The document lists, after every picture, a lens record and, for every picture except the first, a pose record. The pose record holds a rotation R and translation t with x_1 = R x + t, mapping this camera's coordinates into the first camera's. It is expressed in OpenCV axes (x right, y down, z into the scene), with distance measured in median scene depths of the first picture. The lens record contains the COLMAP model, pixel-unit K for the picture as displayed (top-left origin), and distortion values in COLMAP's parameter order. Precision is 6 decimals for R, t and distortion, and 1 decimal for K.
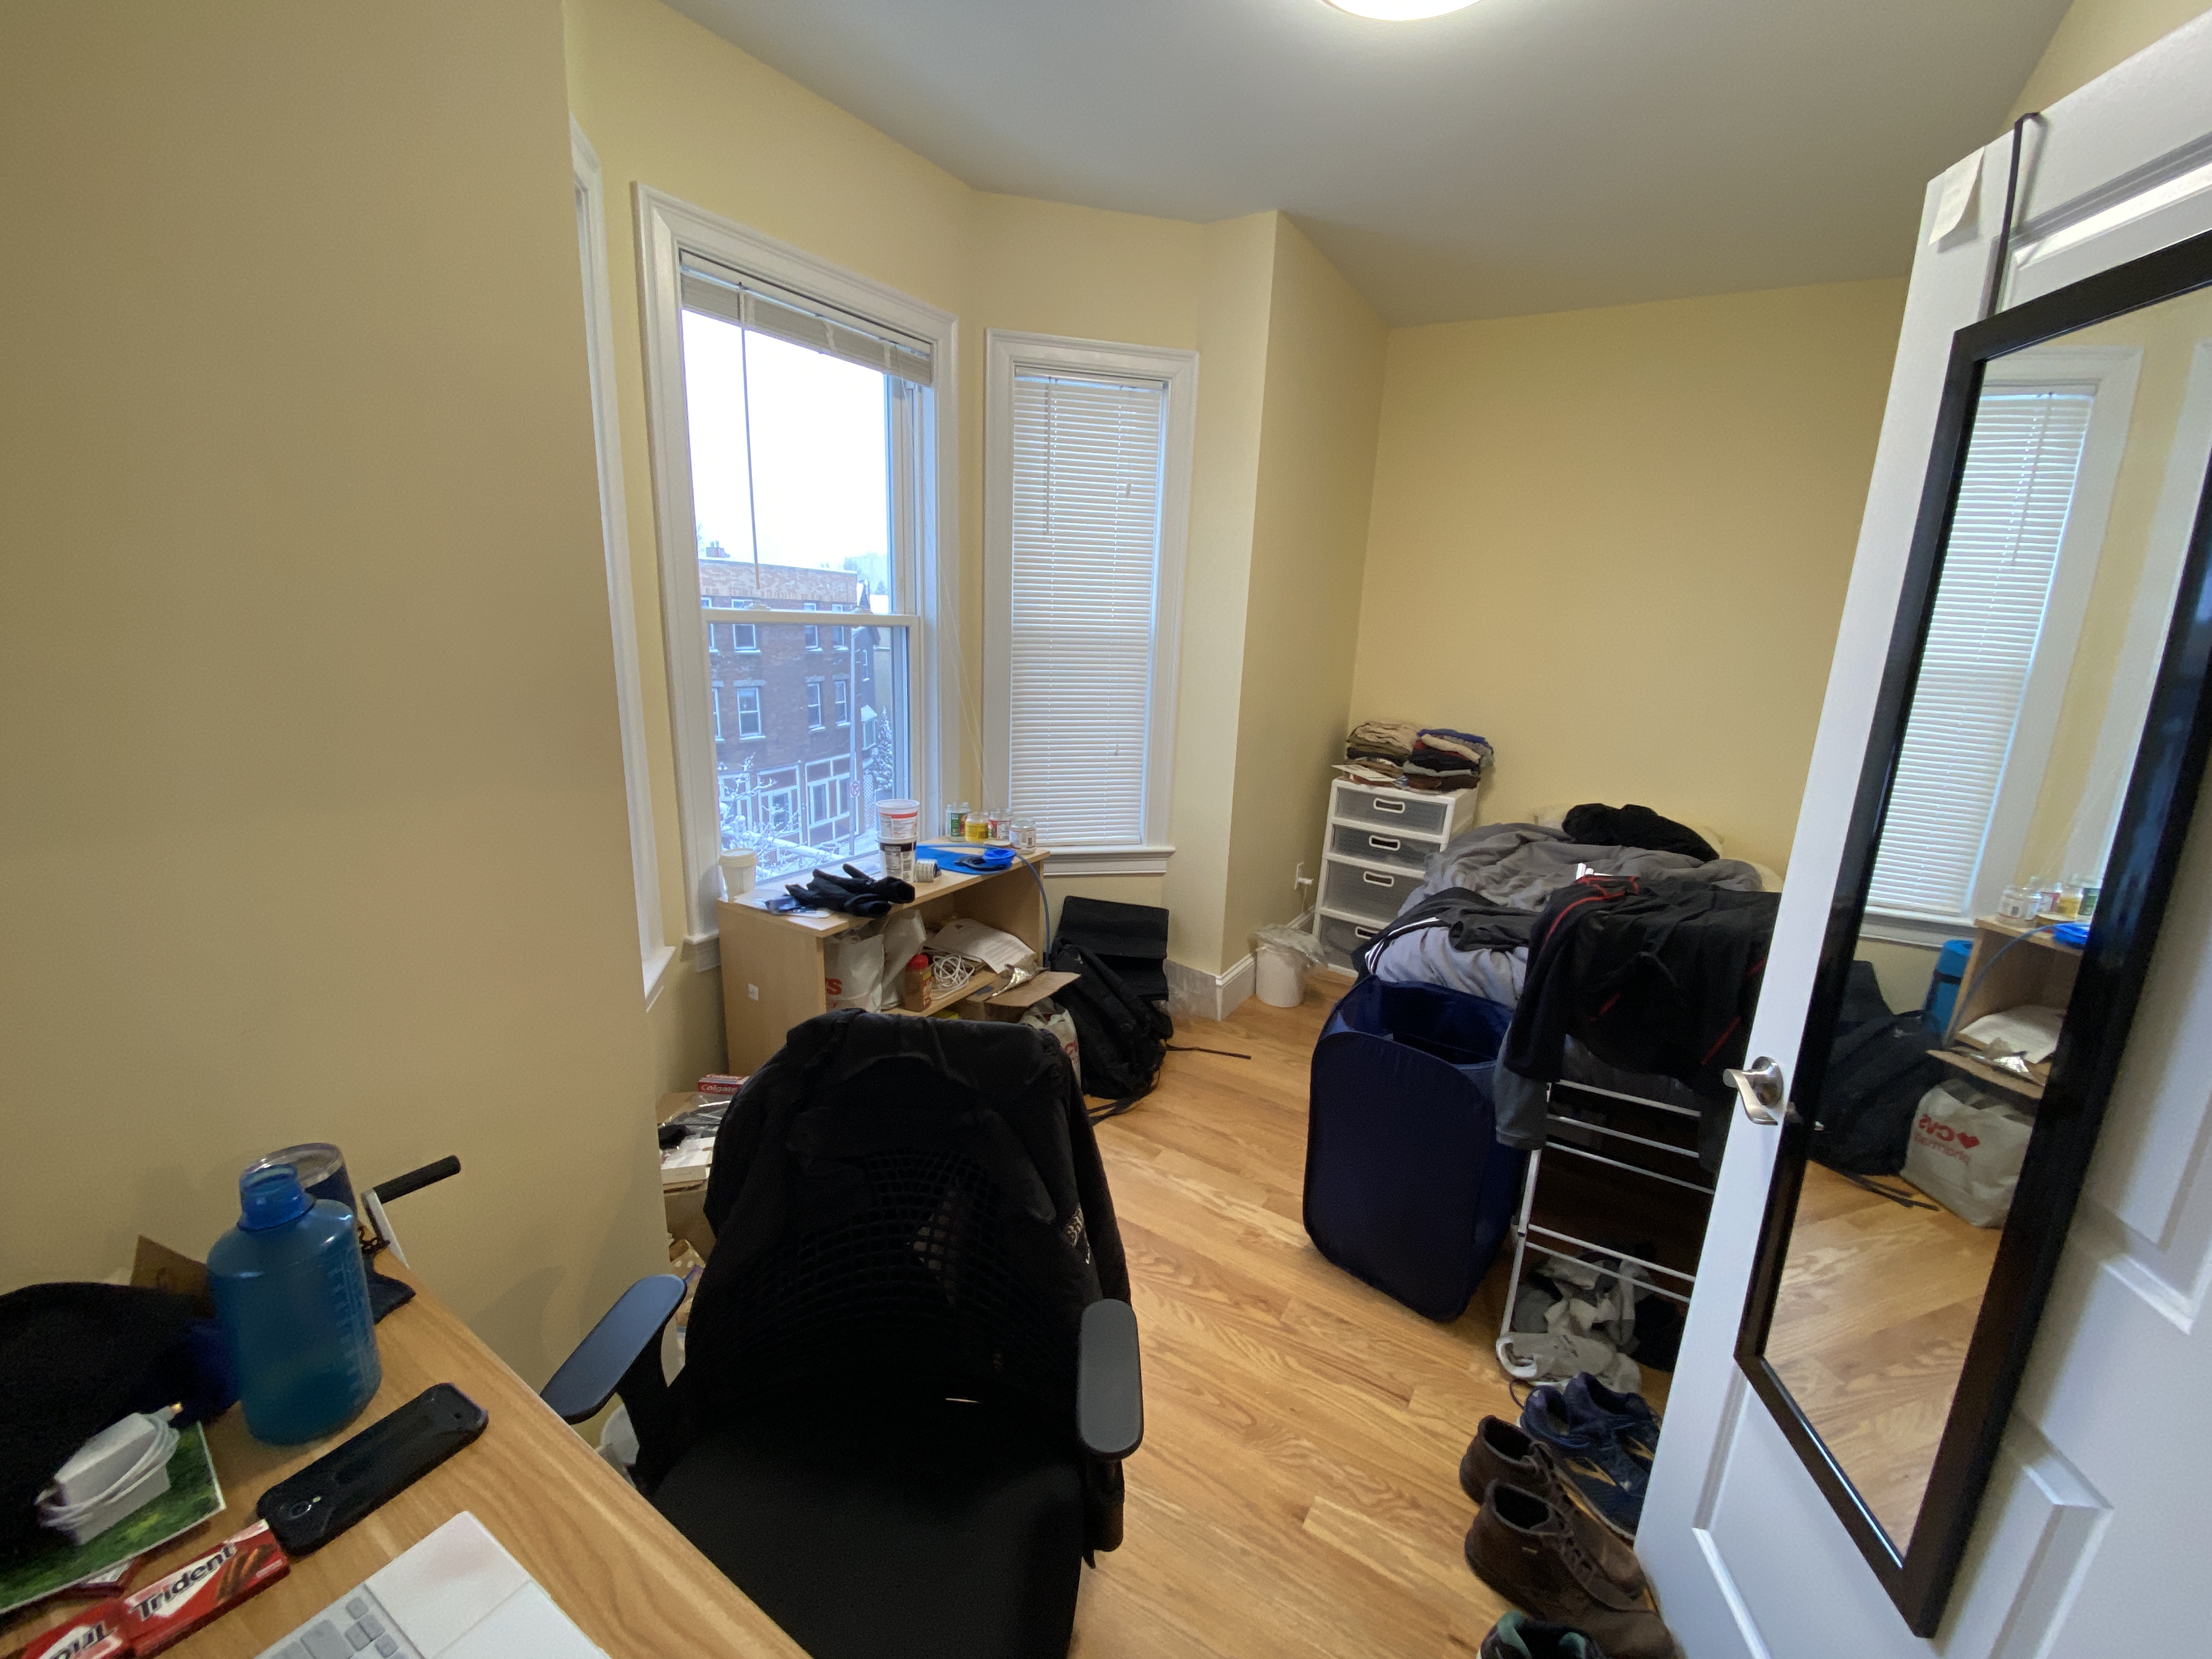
lens RADIAL K [[890.4, 0, 1106.0], [0, 890.4, 829.5], [0, 0, 1]] dist [0.037711, -0.030556]
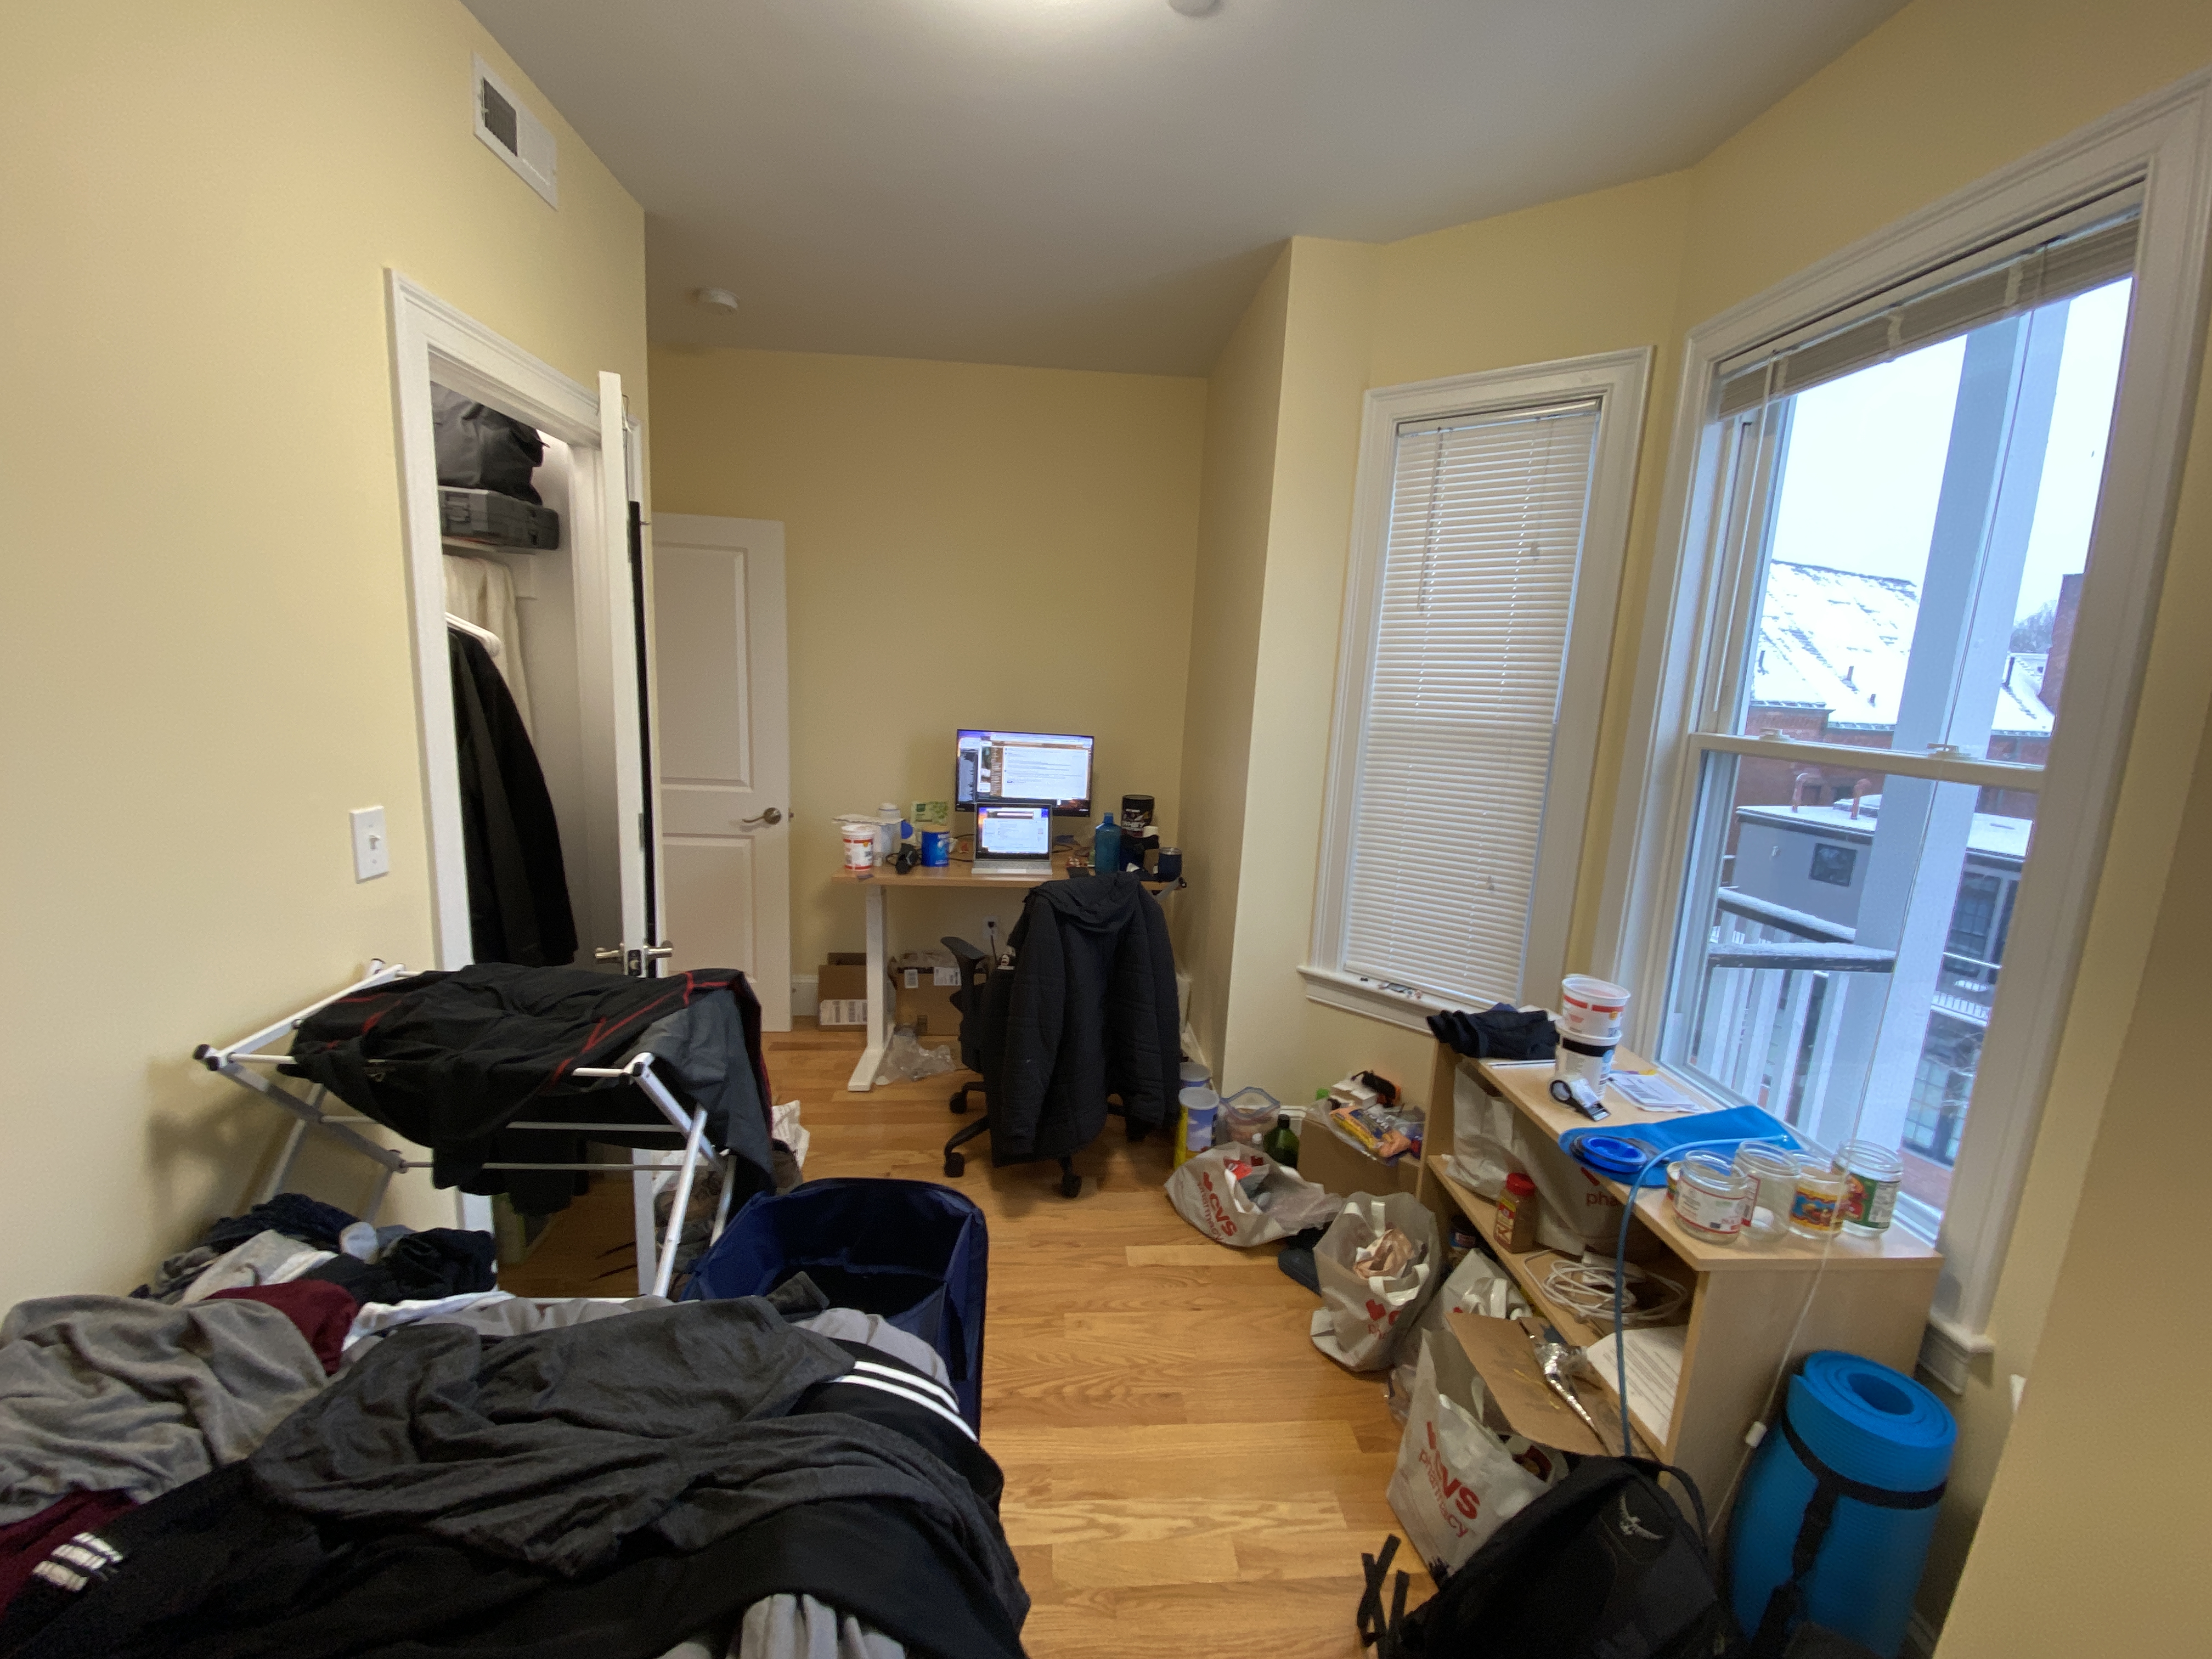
lens RADIAL K [[890.4, 0, 1106.0], [0, 890.4, 829.5], [0, 0, 1]] dist [0.037711, -0.030556]
pose [[-0.801187, 0.031587, -0.597579, 0.544731], [-0.217292, 0.915090, 0.339697, -0.328223], [0.557569, 0.402010, -0.726295, 1.328680]]
